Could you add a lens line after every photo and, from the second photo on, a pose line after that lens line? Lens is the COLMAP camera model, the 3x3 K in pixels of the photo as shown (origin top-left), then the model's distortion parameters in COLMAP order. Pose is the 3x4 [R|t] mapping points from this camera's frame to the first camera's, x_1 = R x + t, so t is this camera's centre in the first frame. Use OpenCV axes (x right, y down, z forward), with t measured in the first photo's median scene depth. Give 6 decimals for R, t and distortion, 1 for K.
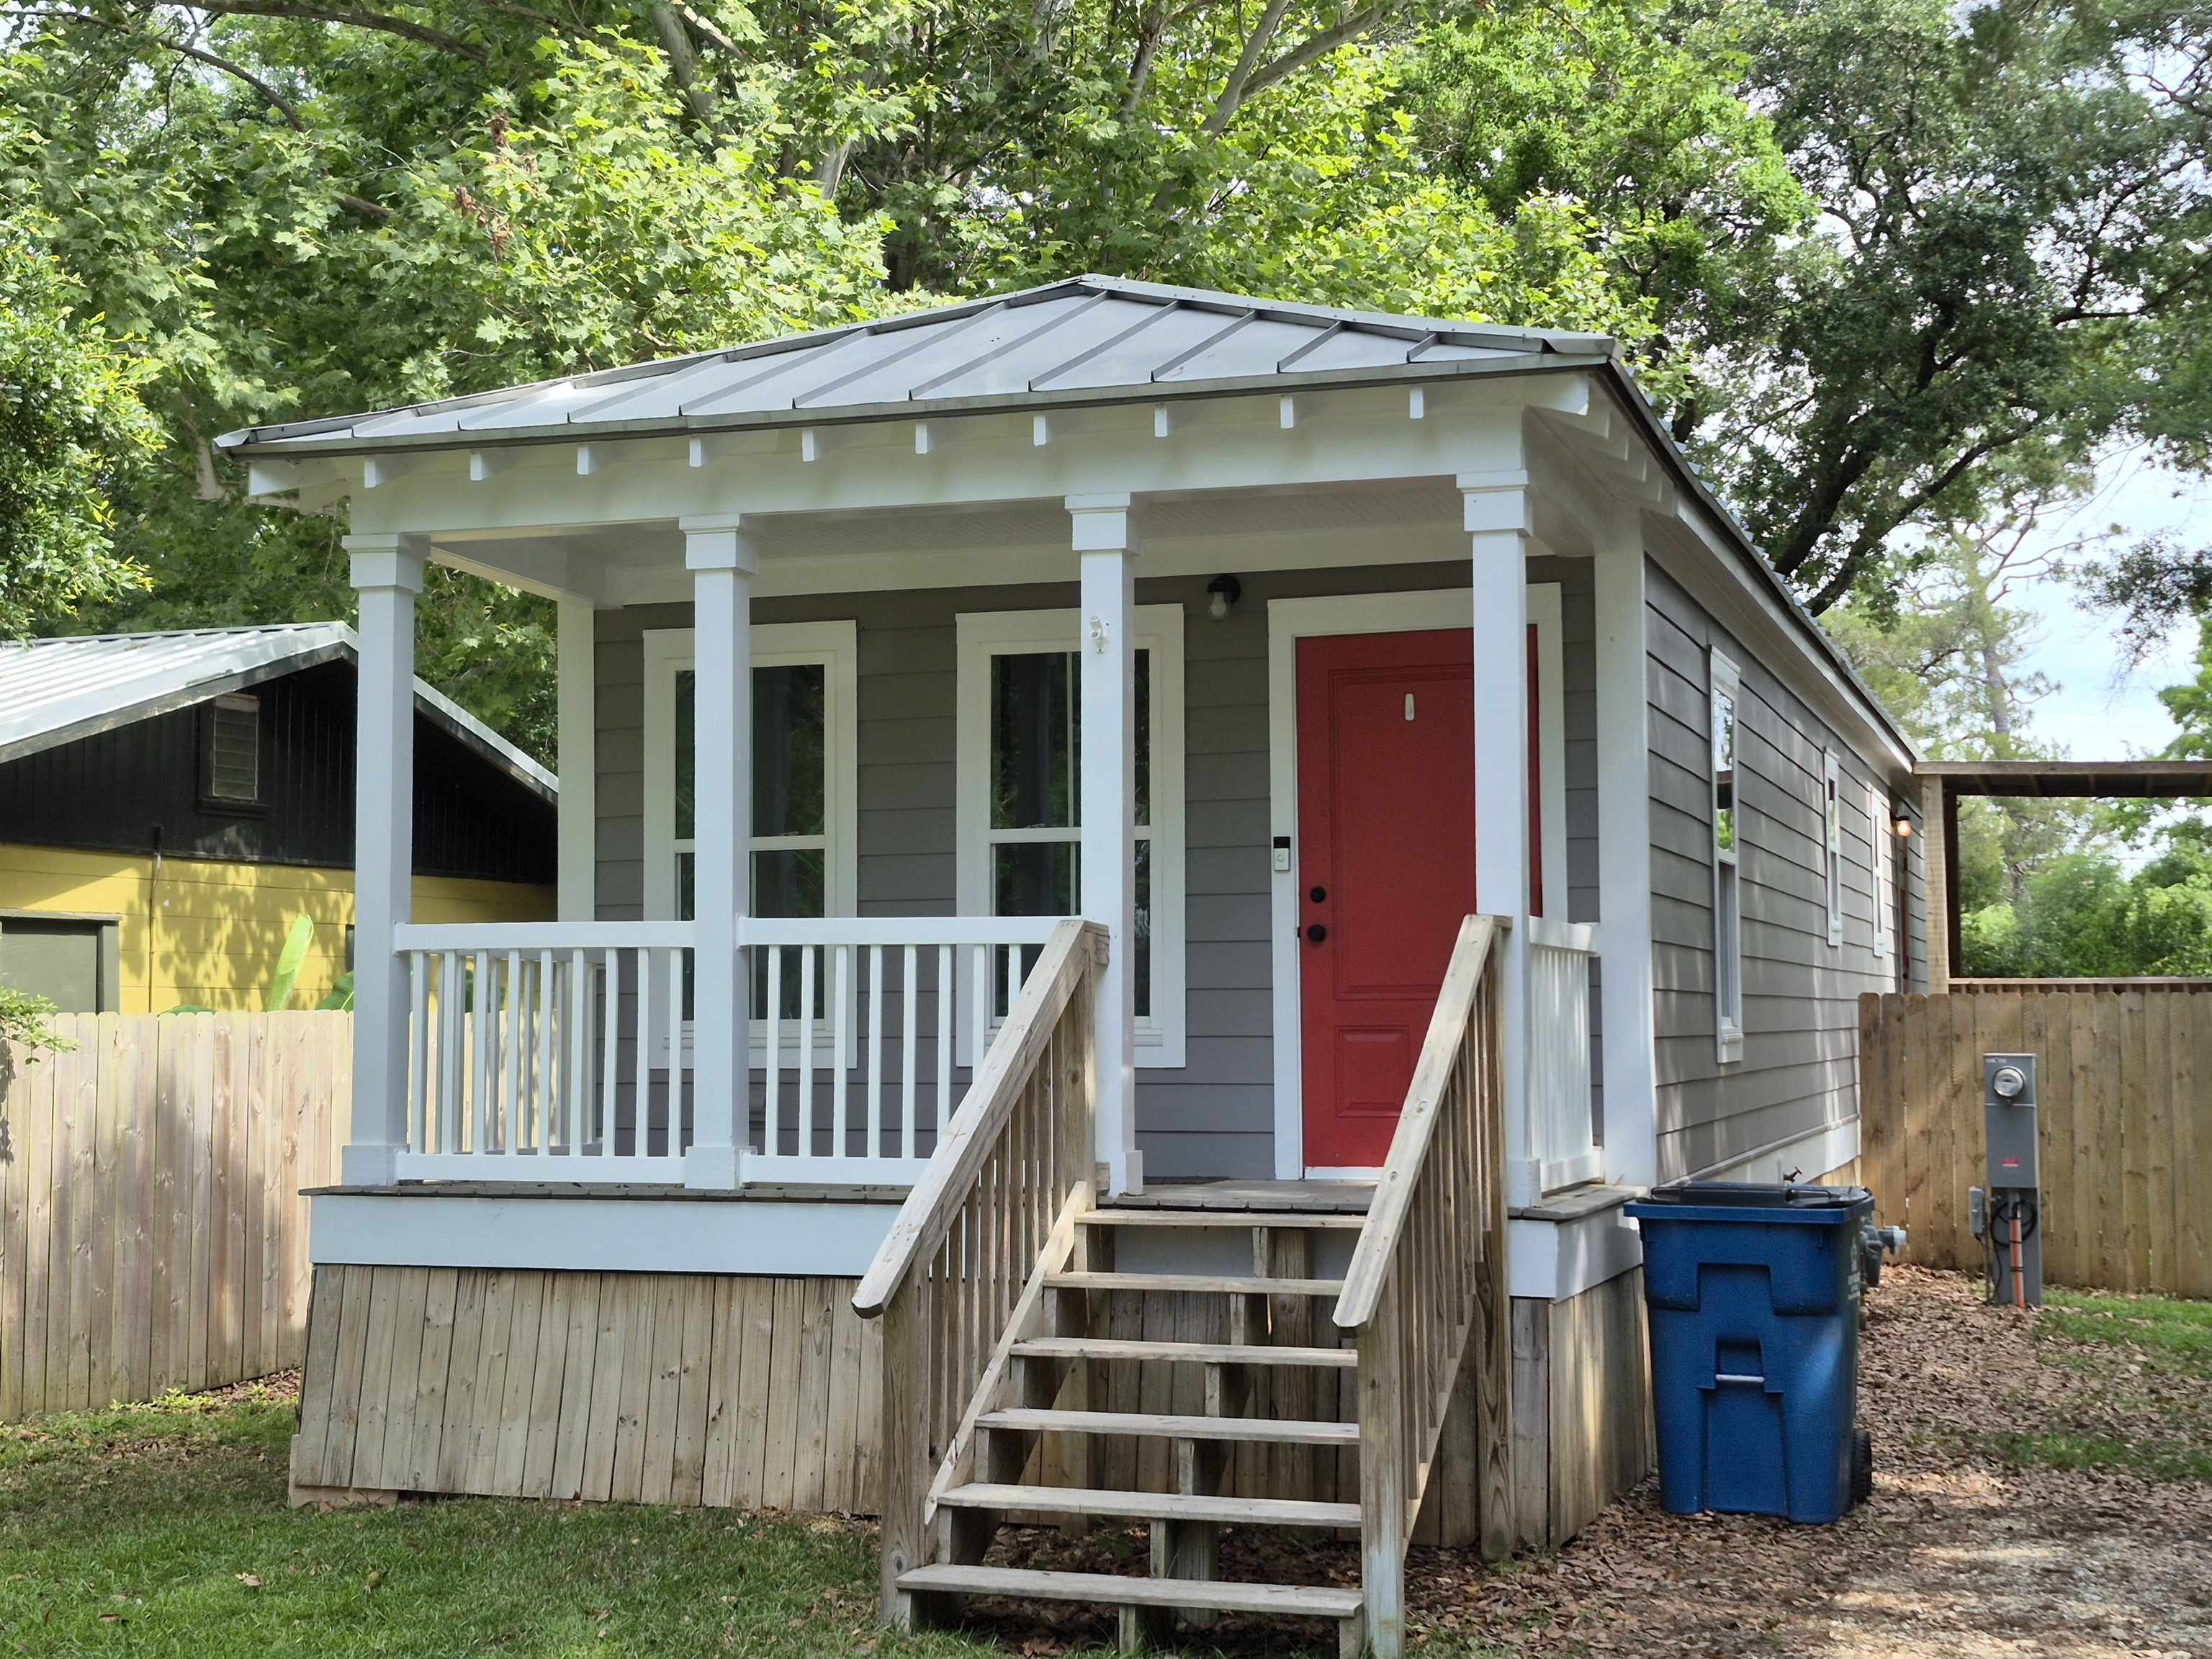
lens RADIAL K [[2886.2, 0, 1164.3], [0, 2886.2, 783.2], [0, 0, 1]] dist [0.160595, -0.365495]
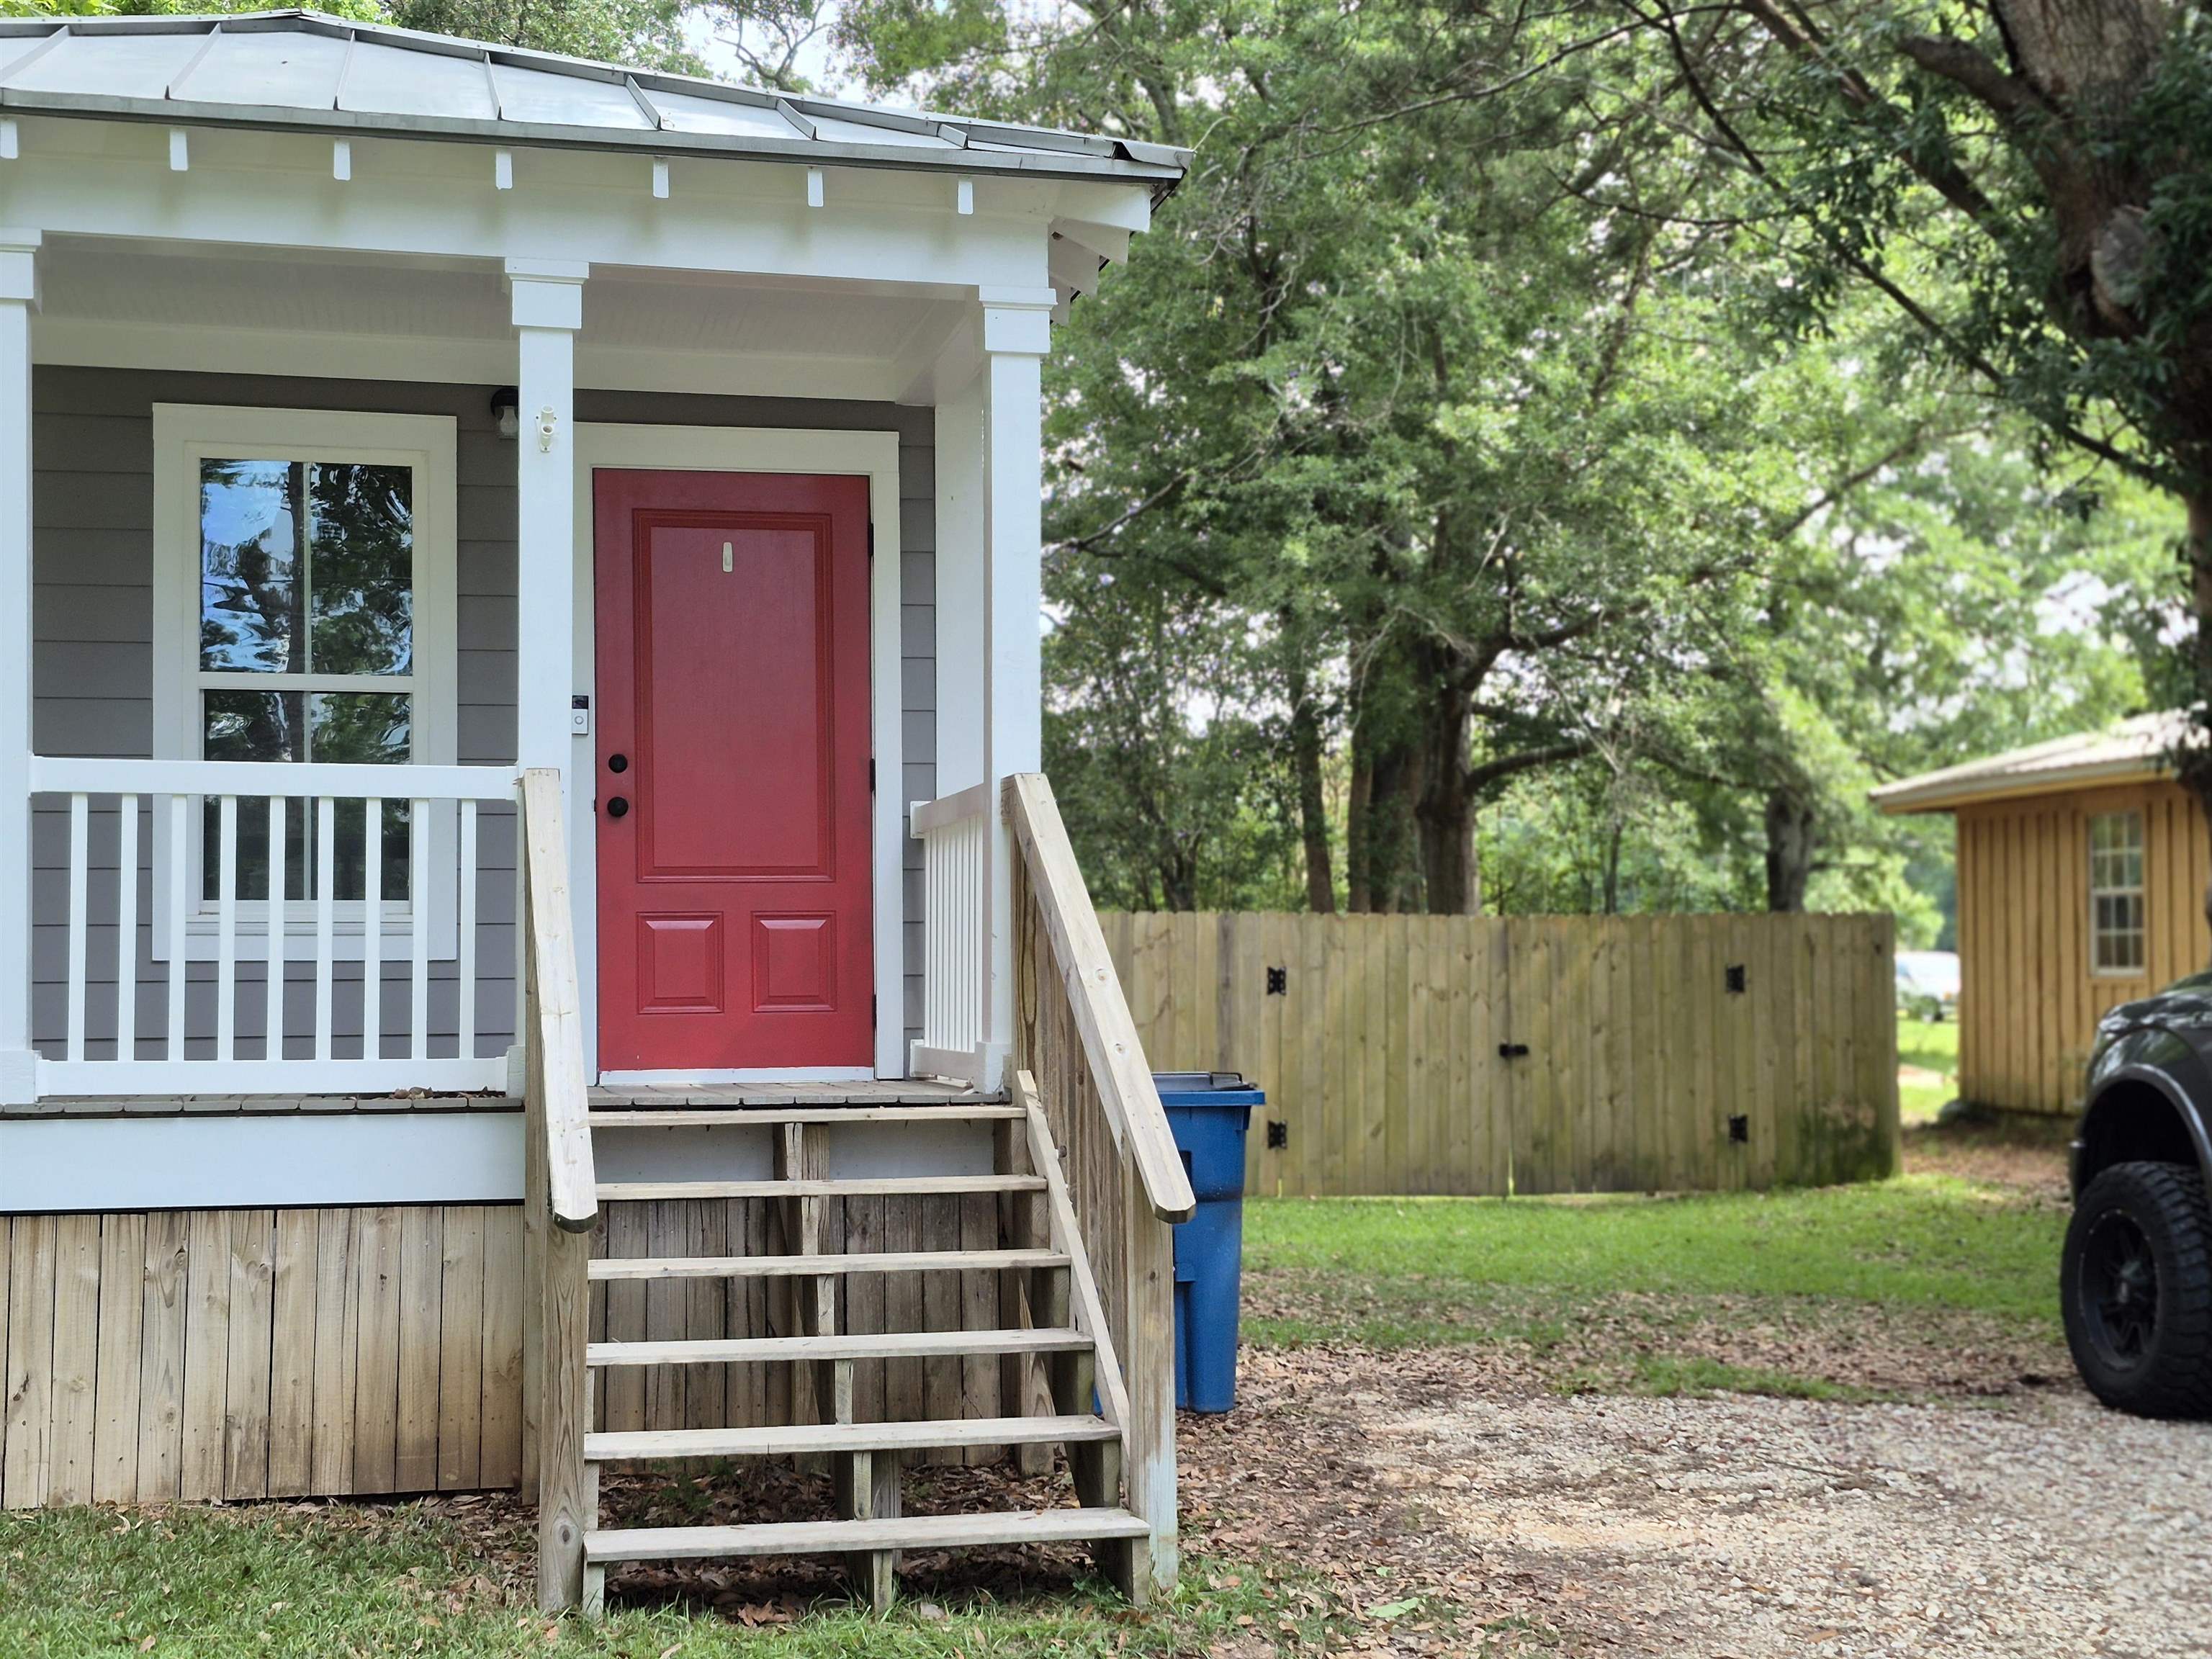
lens RADIAL K [[2886.3, 0, 1106.0], [0, 2886.3, 829.5], [0, 0, 1]] dist [0.139363, -0.300057]
pose [[0.866143, 0.023364, 0.499249, -0.285177], [-0.038886, 0.999029, 0.020709, 0.038379], [-0.498281, -0.037351, 0.866211, 0.179392]]
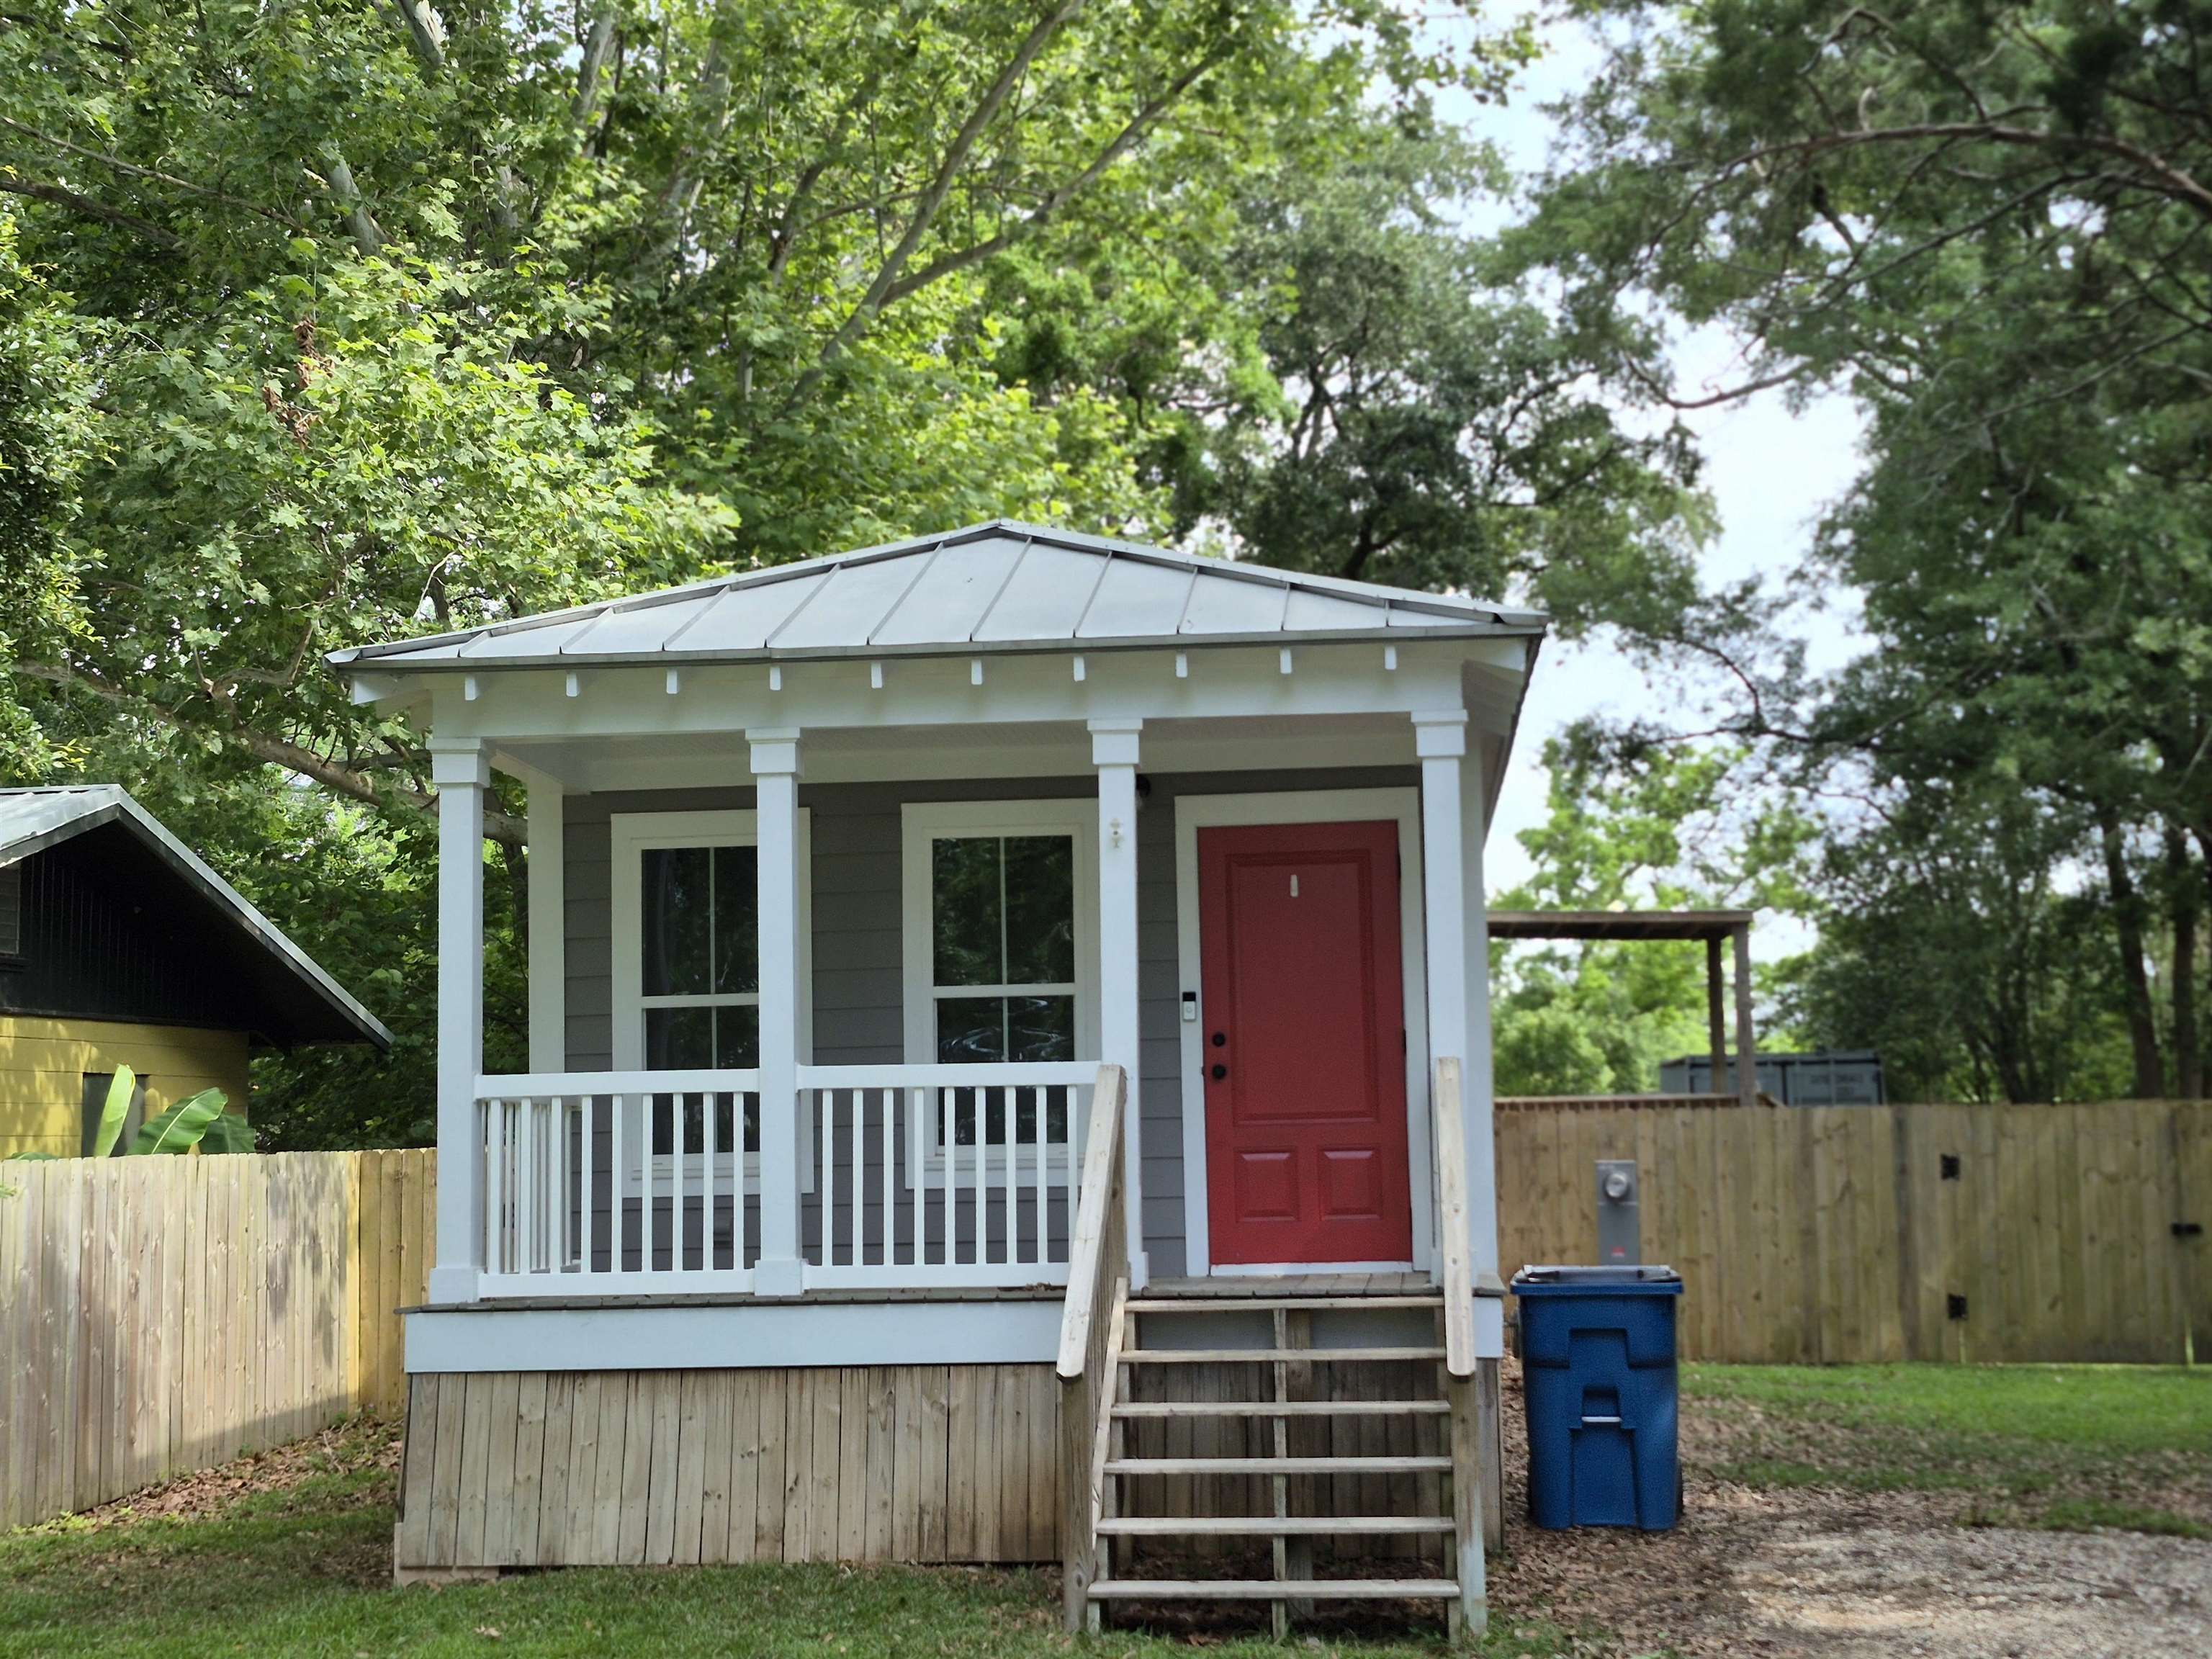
lens RADIAL K [[2815.1, 0, 1197.0], [0, 2815.1, 831.3], [0, 0, 1]] dist [0.169493, -0.383076]
pose [[0.973846, 0.006754, 0.227110, -0.249166], [-0.000261, 0.999591, -0.028609, -0.016777], [-0.227211, 0.027802, 0.973449, -0.169944]]
